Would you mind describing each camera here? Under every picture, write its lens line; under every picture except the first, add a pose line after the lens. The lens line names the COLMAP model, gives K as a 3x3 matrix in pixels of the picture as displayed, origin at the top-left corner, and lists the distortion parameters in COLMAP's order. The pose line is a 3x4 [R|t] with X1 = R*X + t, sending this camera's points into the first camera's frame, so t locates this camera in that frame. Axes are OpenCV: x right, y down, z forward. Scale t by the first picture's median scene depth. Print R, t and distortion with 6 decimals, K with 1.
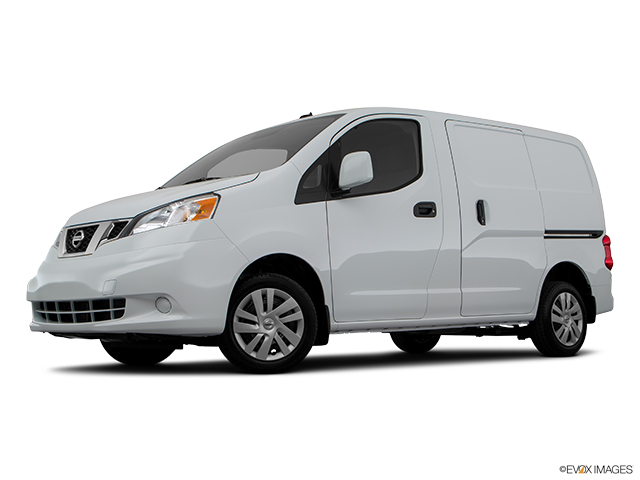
lens RADIAL K [[901.8, 0, 320.0], [0, 901.8, 240.0], [0, 0, 1]] dist [0.018677, 0.035840]
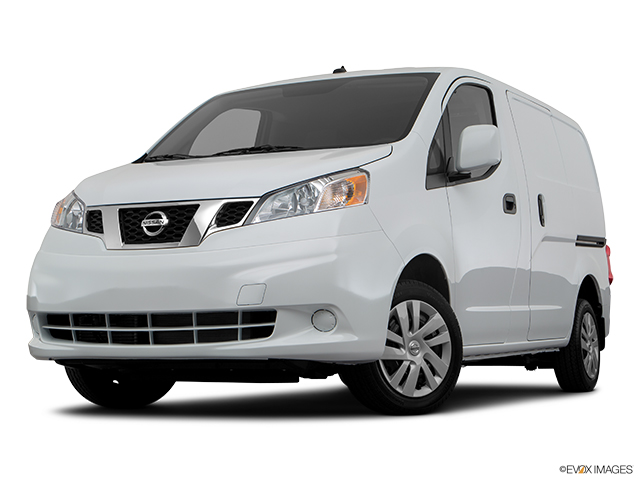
lens RADIAL K [[1206.7, 0, 320.0], [0, 1206.7, 240.0], [0, 0, 1]] dist [0.078414, 0.122493]
pose [[0.930995, 0.038008, 0.363048, -0.455849], [-0.037797, 0.999256, -0.007687, 0.013116], [-0.363070, -0.006565, 0.931739, 0.088826]]
